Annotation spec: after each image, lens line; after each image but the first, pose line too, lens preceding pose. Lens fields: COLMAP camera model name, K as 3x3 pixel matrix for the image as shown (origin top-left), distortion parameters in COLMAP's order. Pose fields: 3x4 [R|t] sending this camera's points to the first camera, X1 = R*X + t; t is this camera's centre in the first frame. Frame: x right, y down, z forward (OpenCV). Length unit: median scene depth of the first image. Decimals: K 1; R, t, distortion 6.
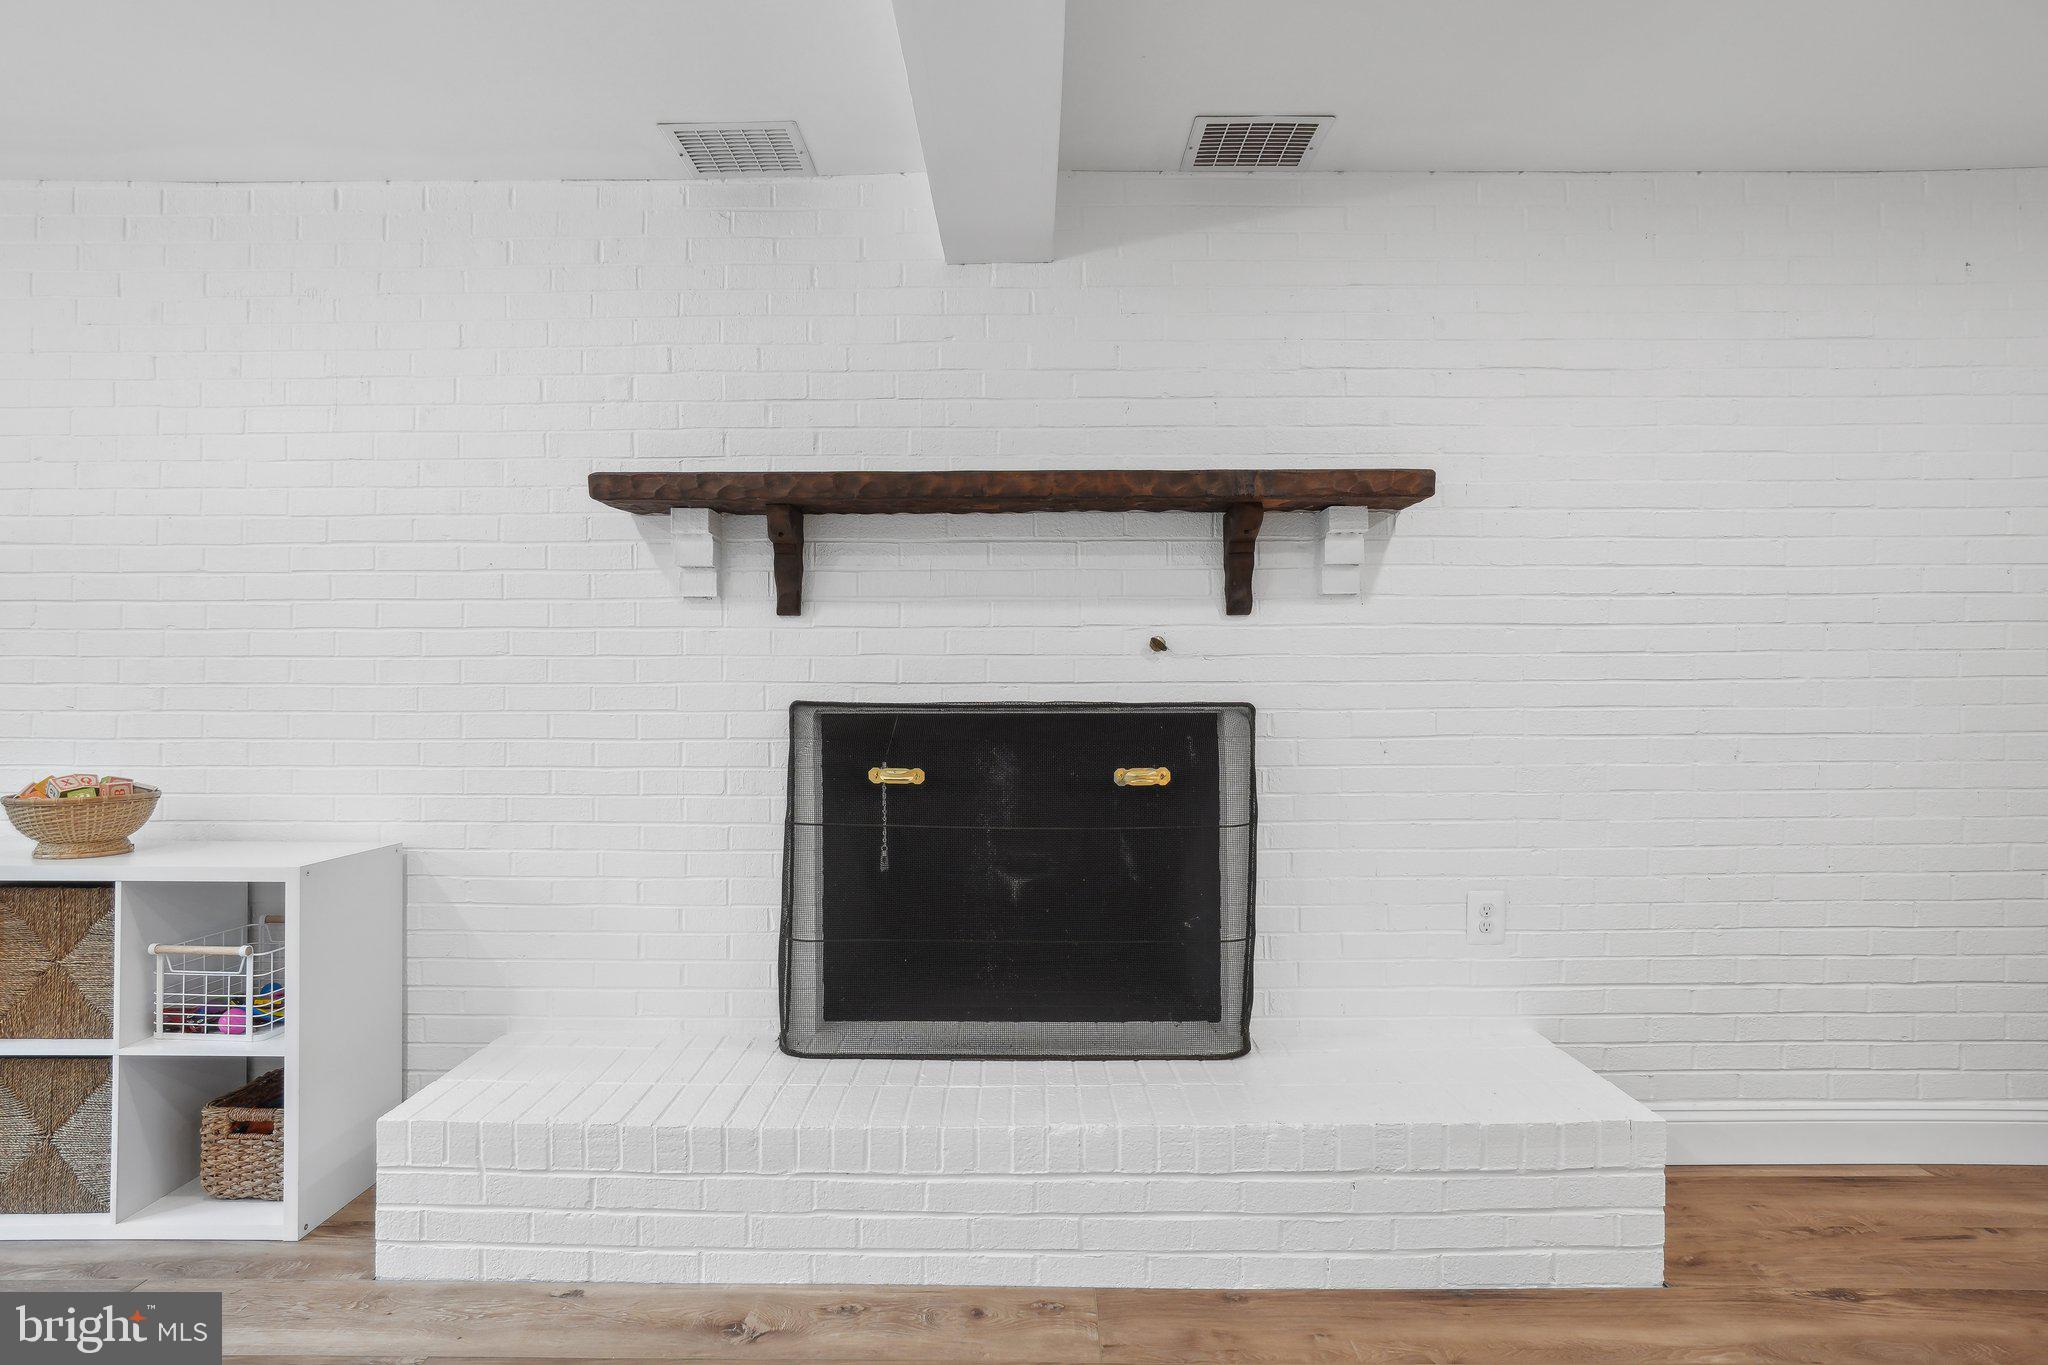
lens RADIAL K [[1103.6, 0, 1024.0], [0, 1103.6, 682.5], [0, 0, 1]] dist [-0.031719, 0.019619]
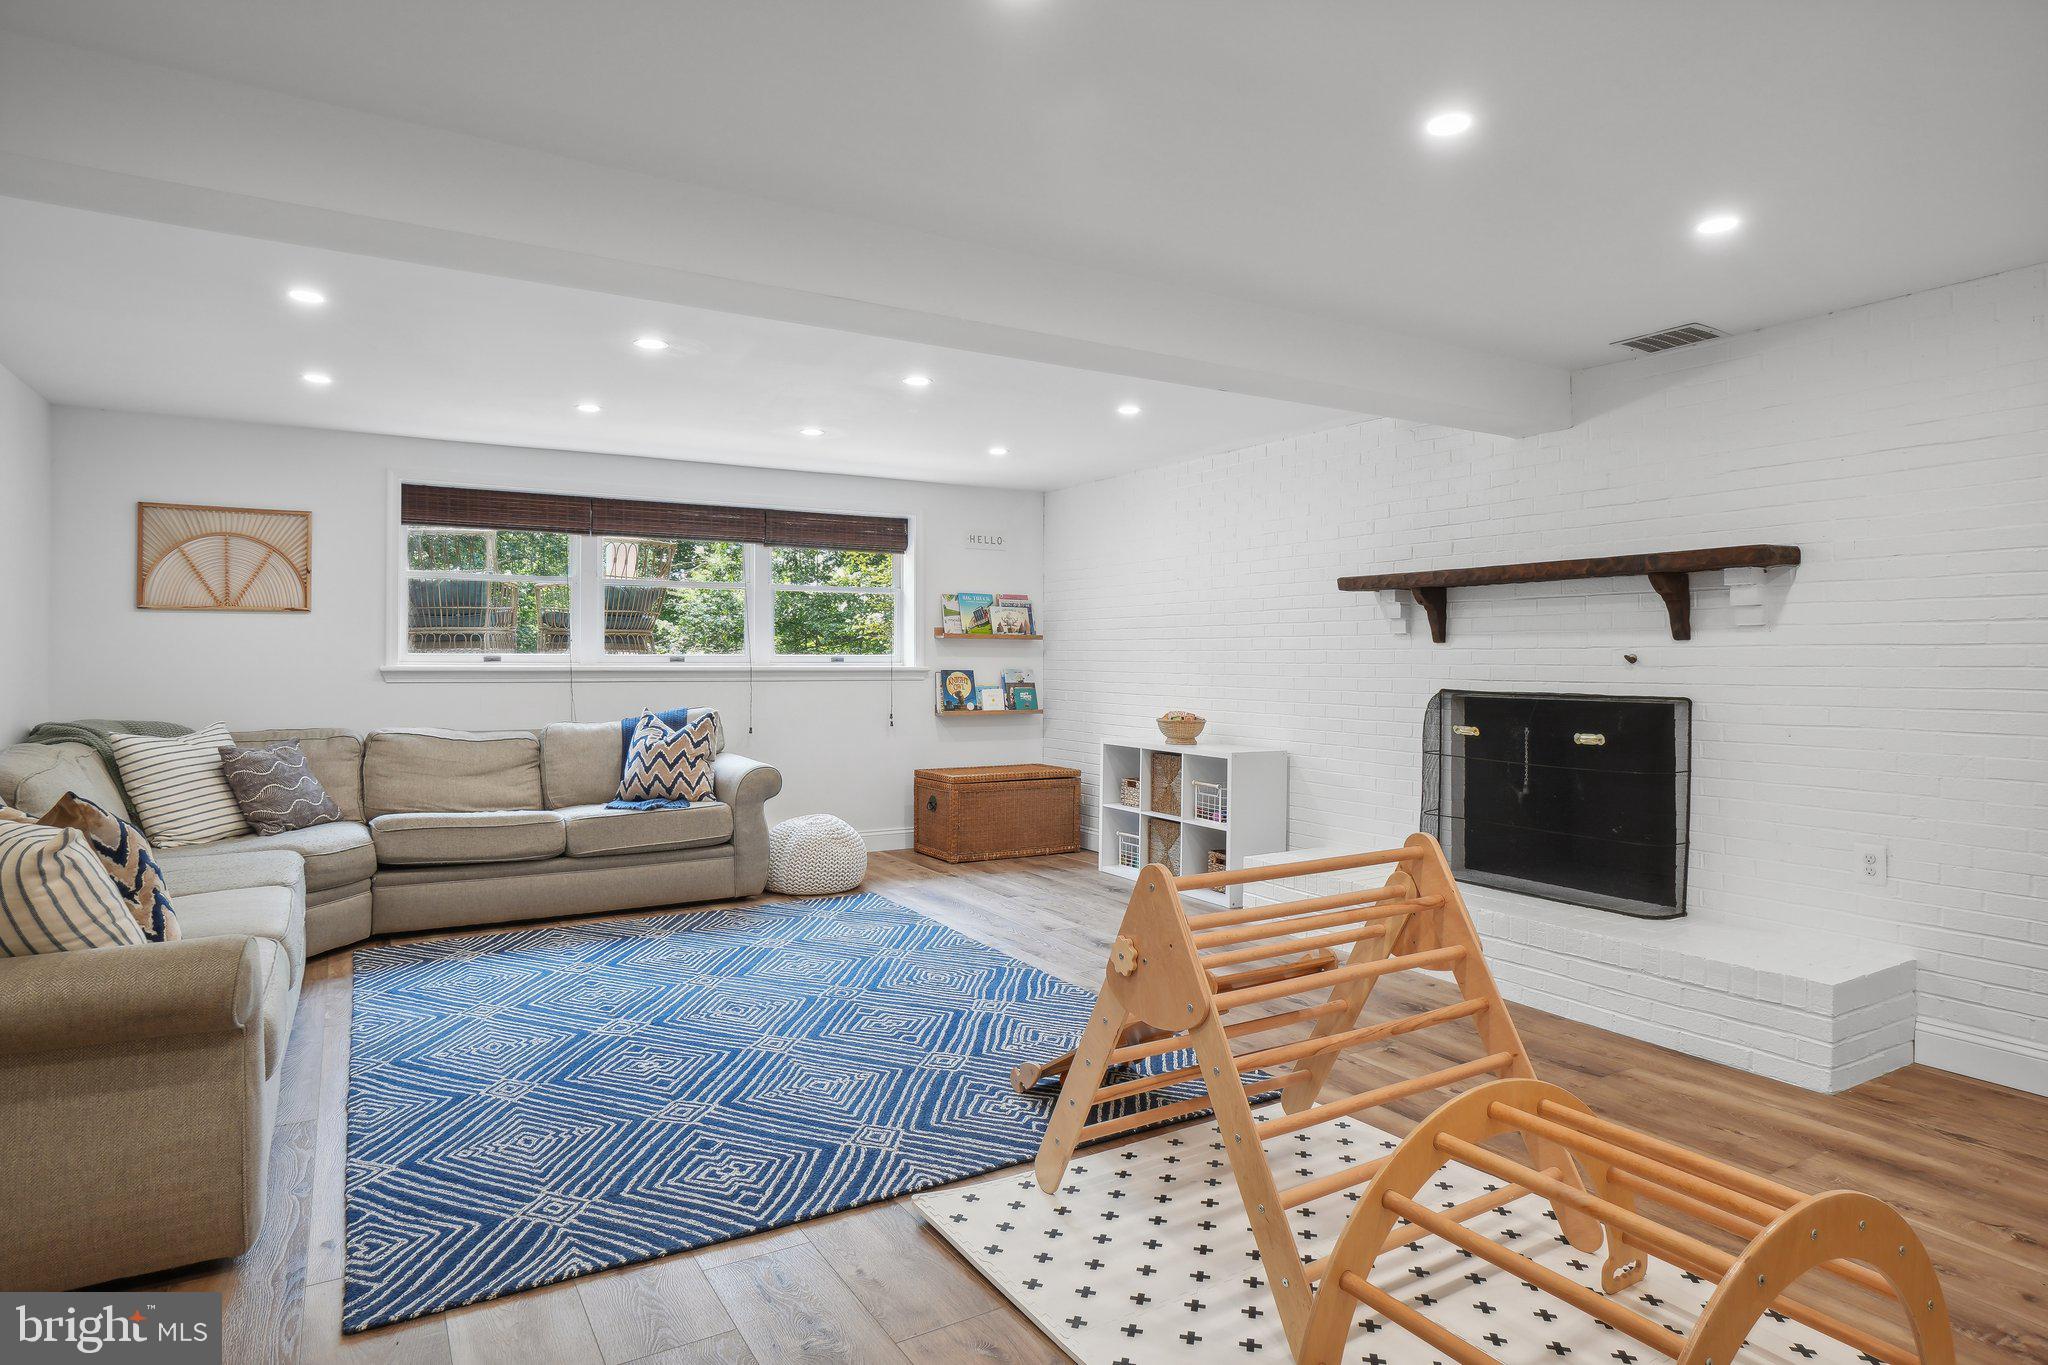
lens RADIAL K [[1103.6, 0, 1024.0], [0, 1103.6, 682.5], [0, 0, 1]] dist [-0.031719, 0.019619]
pose [[0.524133, 0.021048, -0.851376, 1.010261], [-0.005222, 0.999755, 0.021501, -0.030305], [0.851621, -0.006823, 0.524114, -0.573206]]
